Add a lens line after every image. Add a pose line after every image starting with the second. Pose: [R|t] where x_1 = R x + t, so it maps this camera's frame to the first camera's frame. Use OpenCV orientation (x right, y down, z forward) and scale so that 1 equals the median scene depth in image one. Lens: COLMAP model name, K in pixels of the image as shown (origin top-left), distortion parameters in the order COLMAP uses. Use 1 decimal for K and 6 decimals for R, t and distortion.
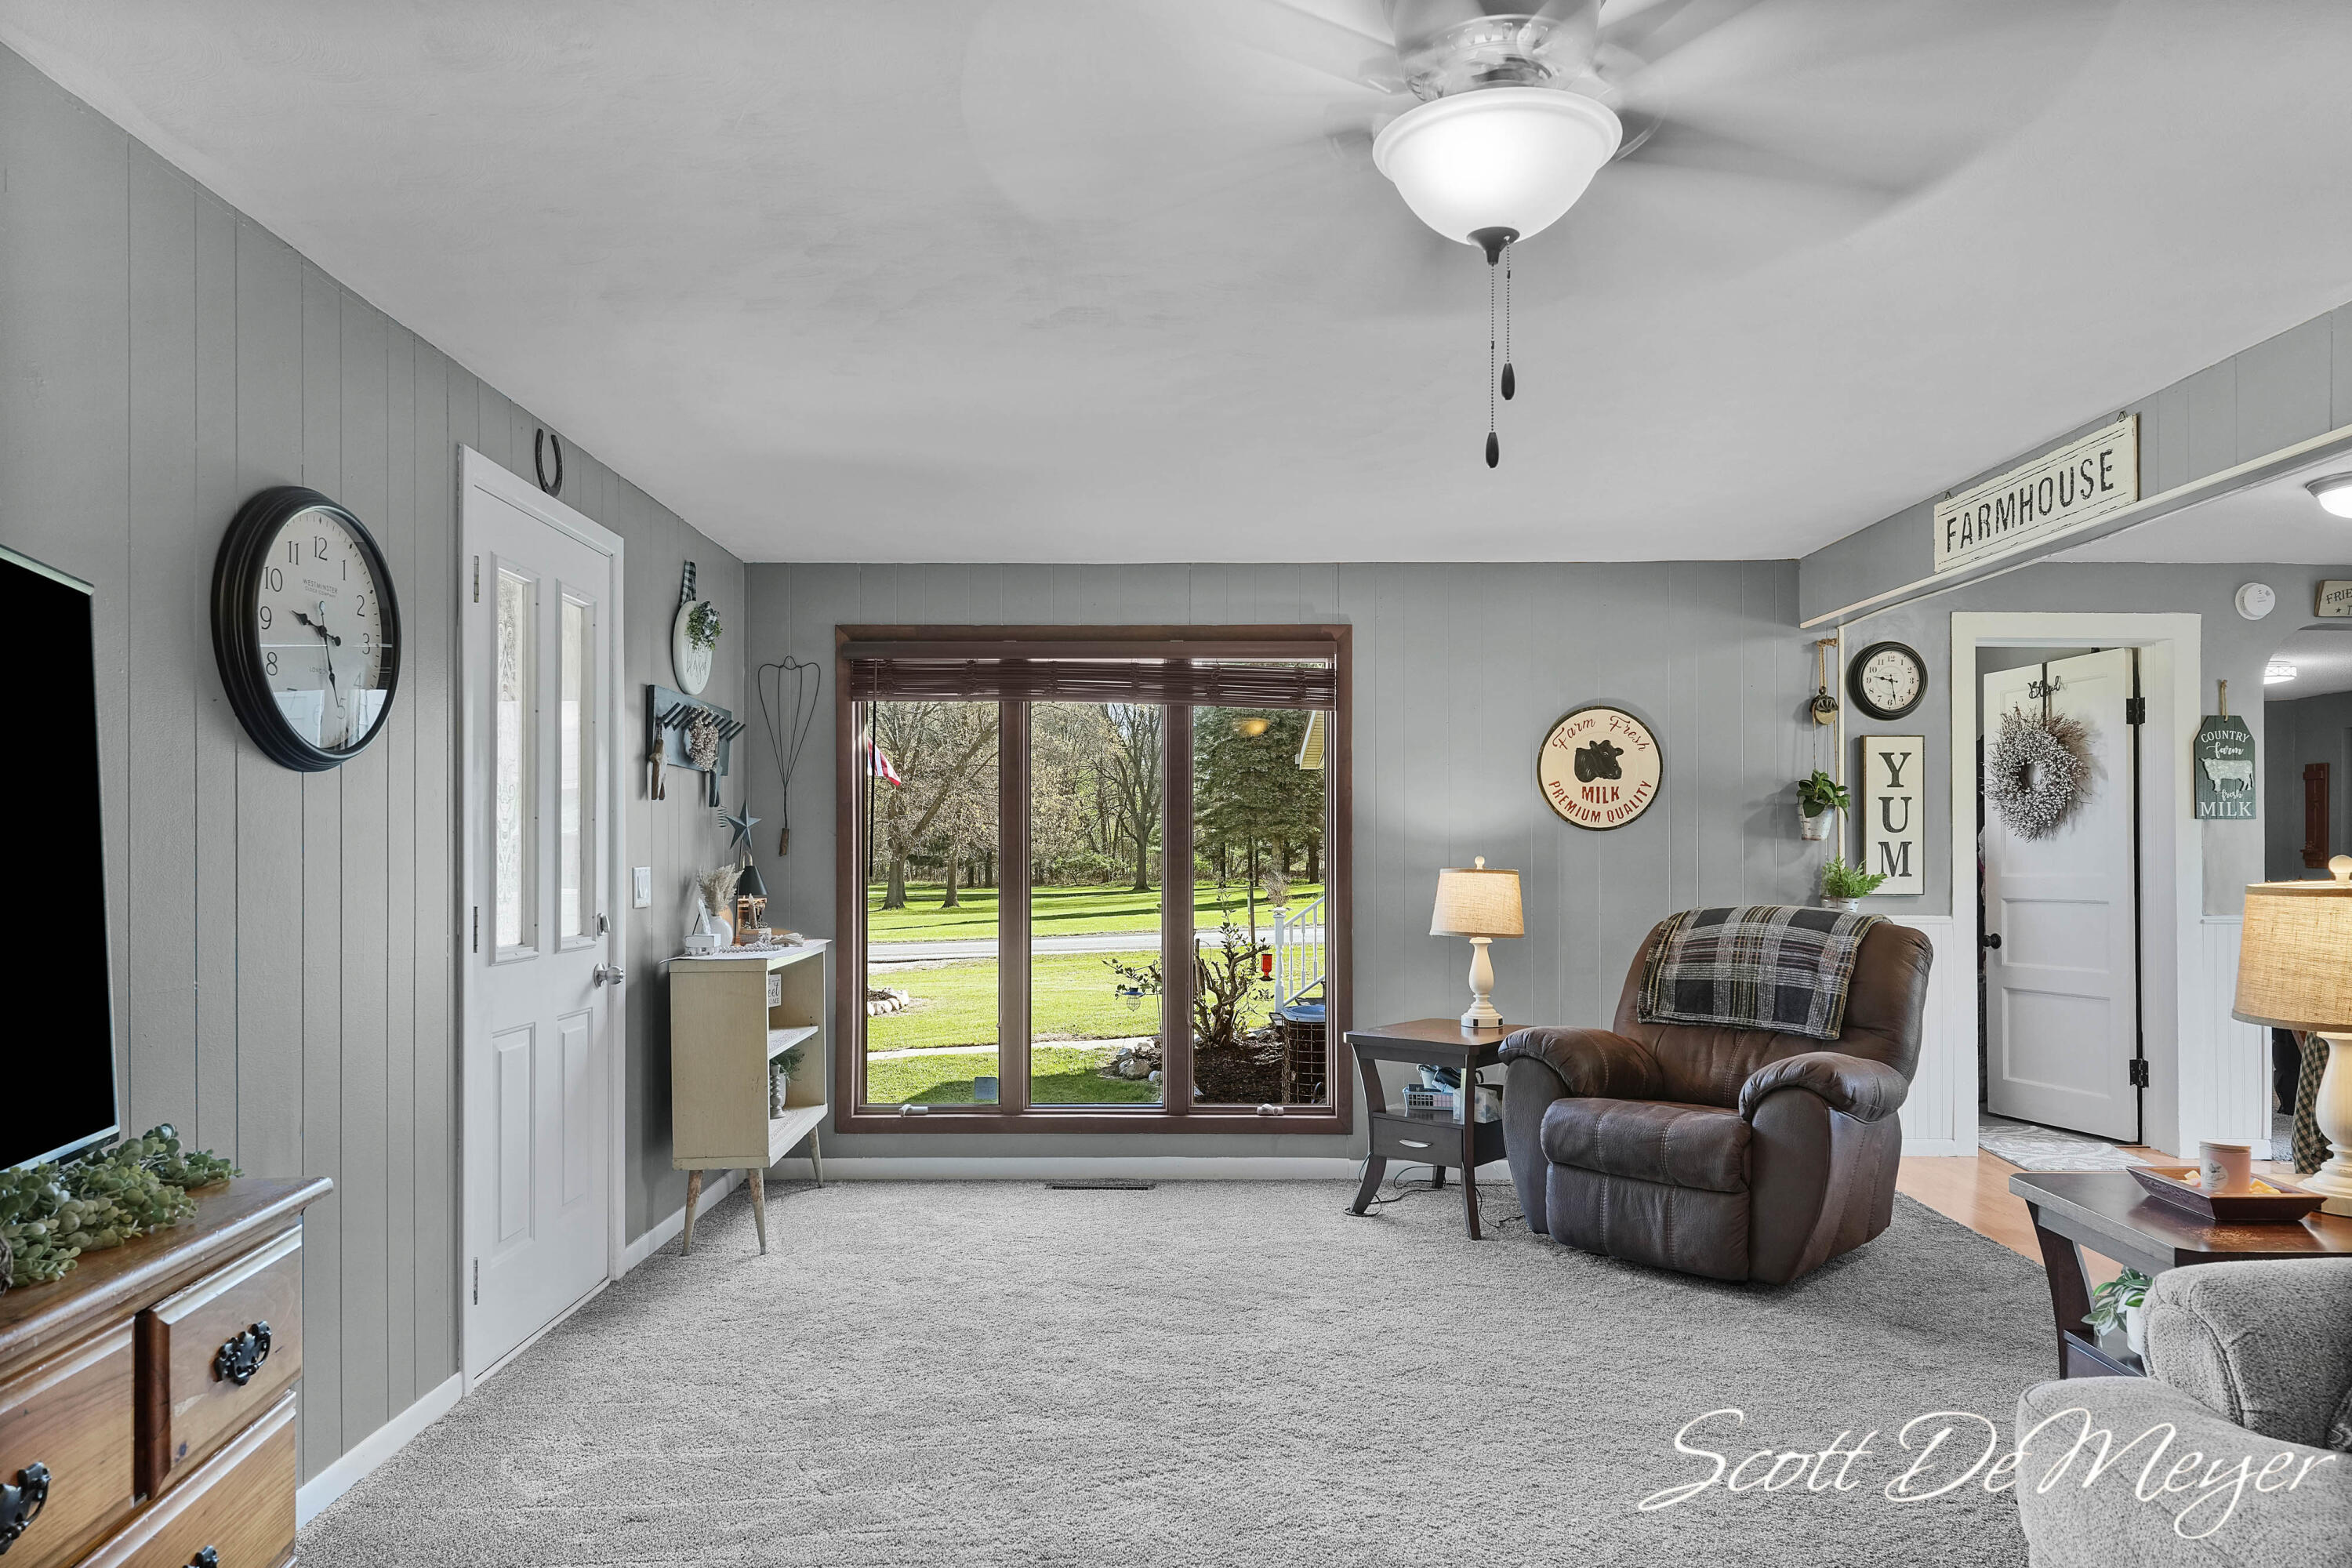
lens RADIAL K [[1452.8, 0, 1173.6], [0, 1452.8, 850.6], [0, 0, 1]] dist [0.001926, 0.000559]
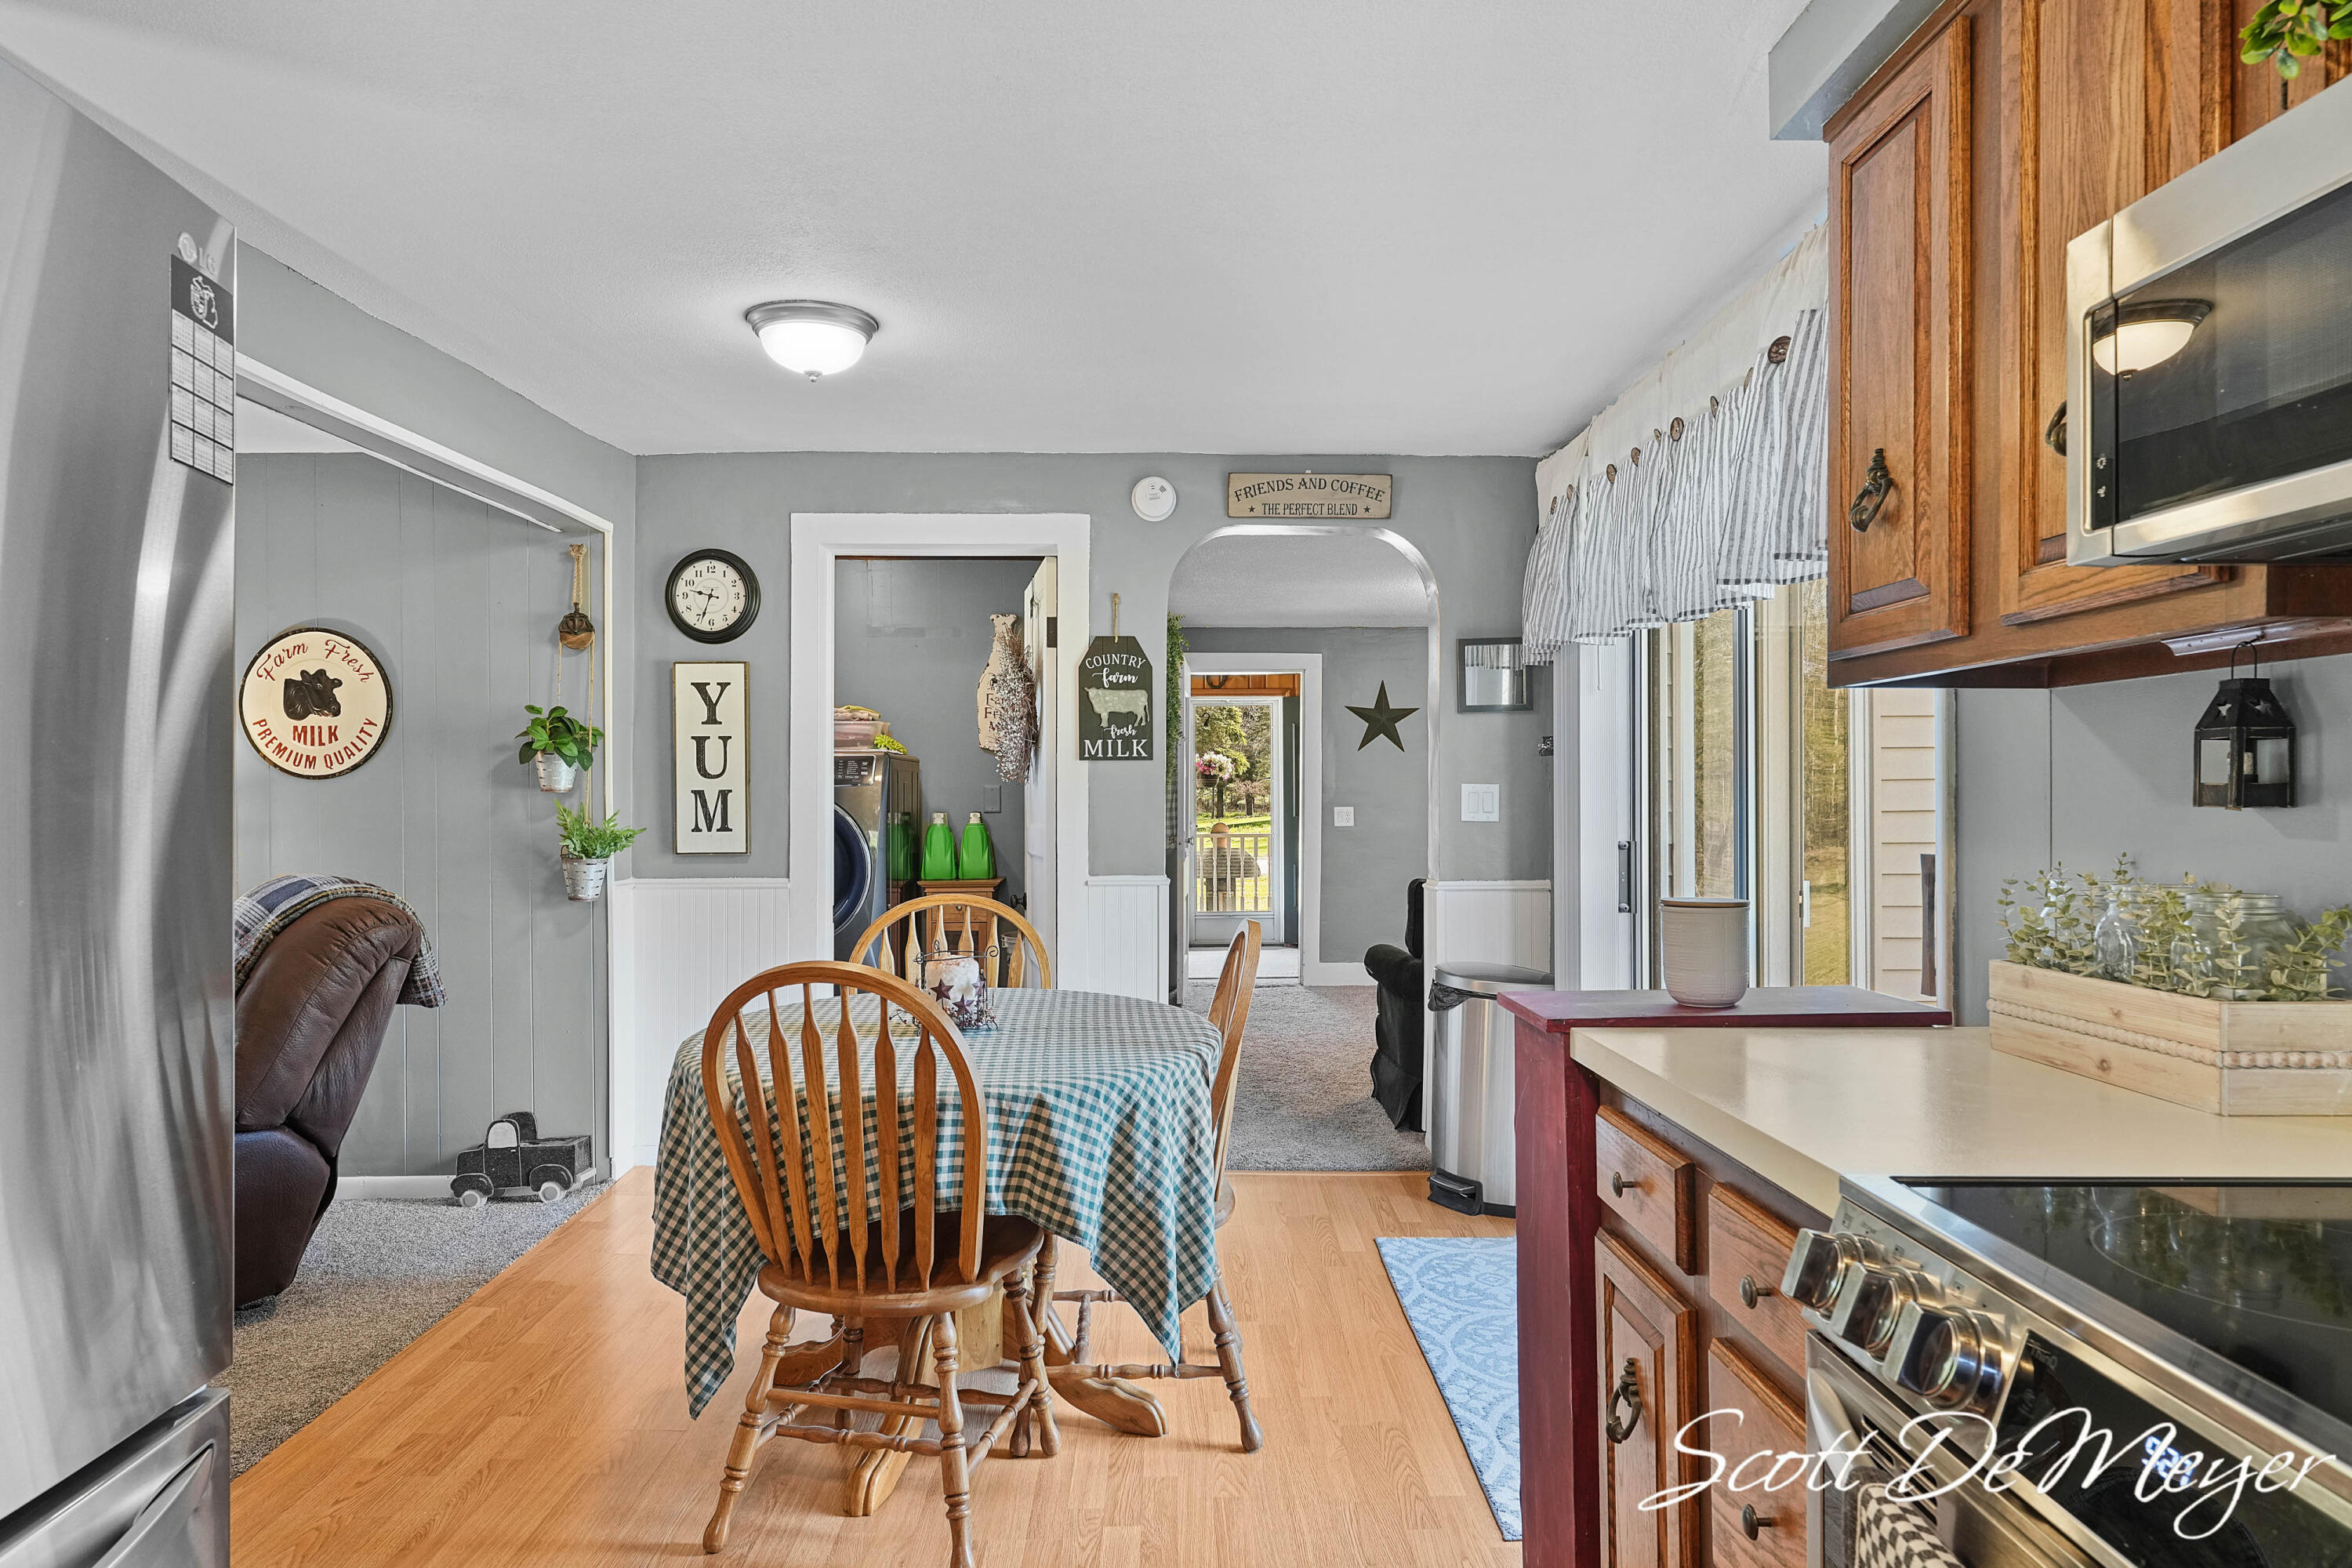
lens RADIAL K [[1432.9, 0, 1176.6], [0, 1432.9, 800.8], [0, 0, 1]] dist [0.000397, 0.000176]
pose [[0.999984, -0.005432, 0.001290, 0.807048], [0.005419, 0.999934, 0.010171, -0.007180], [-0.001345, -0.010164, 0.999947, 0.191419]]
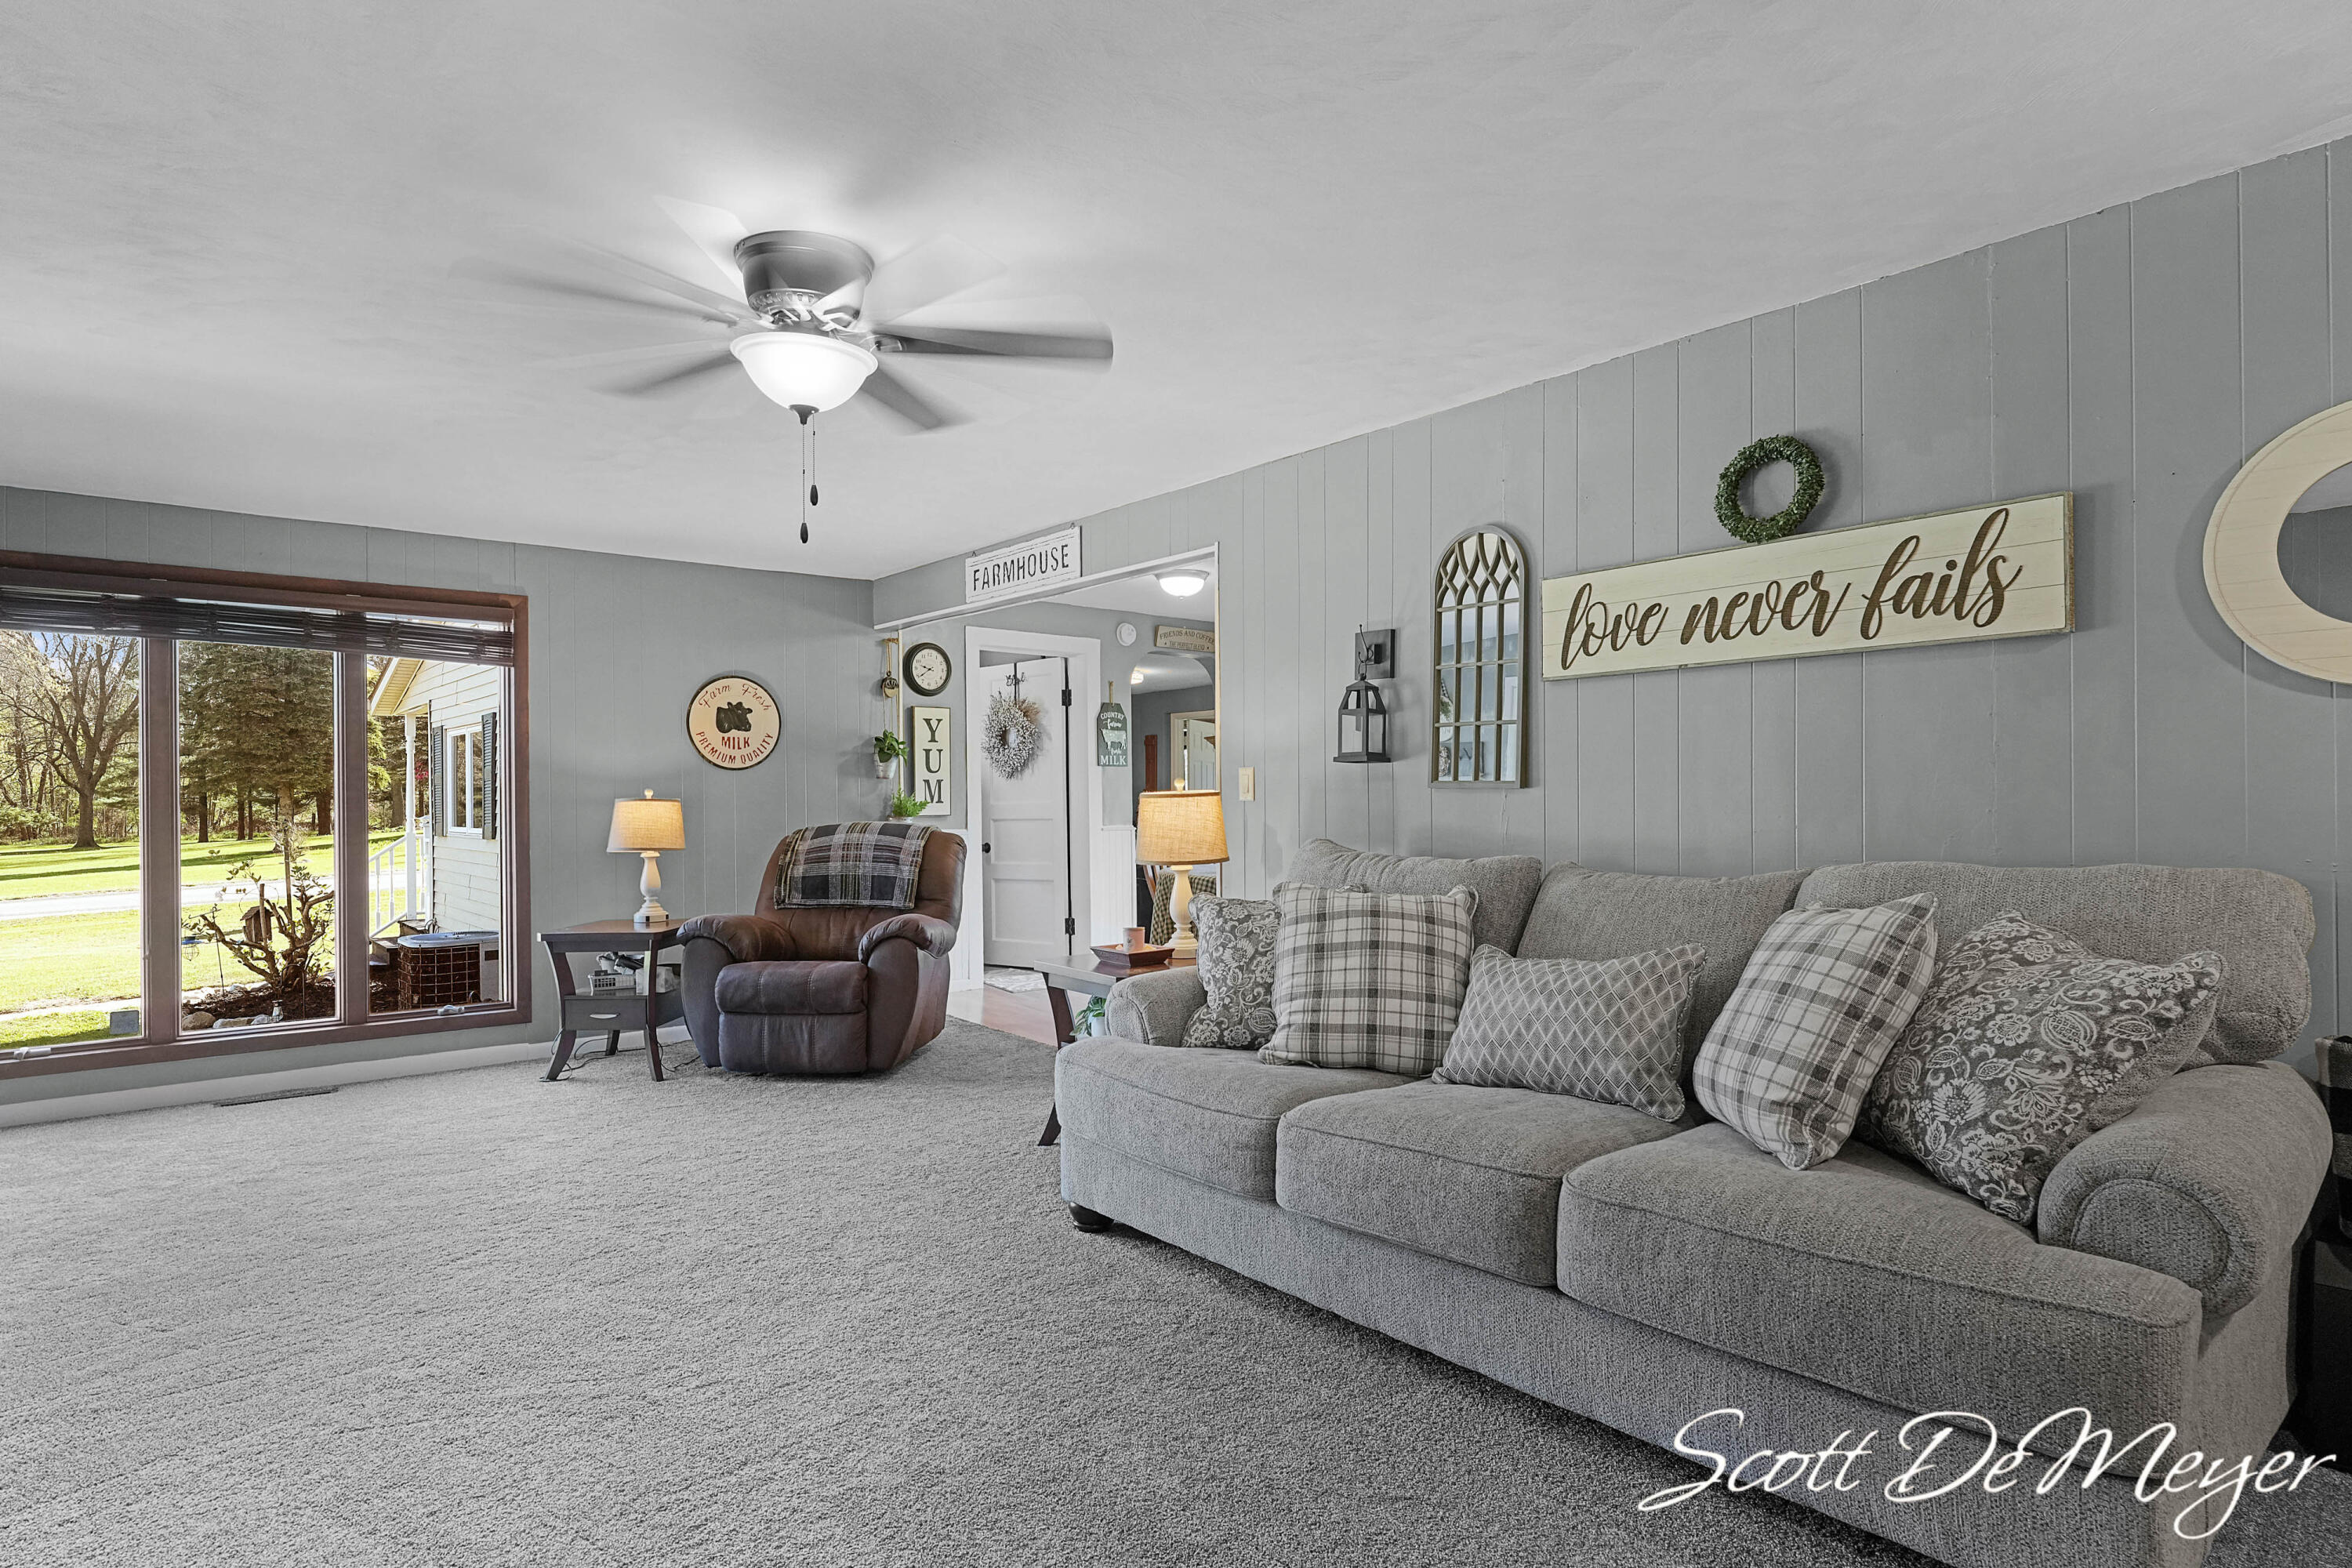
lens RADIAL K [[1262.3, 0, 1183.1], [0, 1262.3, 814.7], [0, 0, 1]] dist [0.002157, 0.000632]
pose [[0.766552, -0.014724, 0.642013, -0.137723], [0.006606, 0.999865, 0.015043, 0.012691], [-0.642148, -0.007290, 0.766546, -0.148993]]
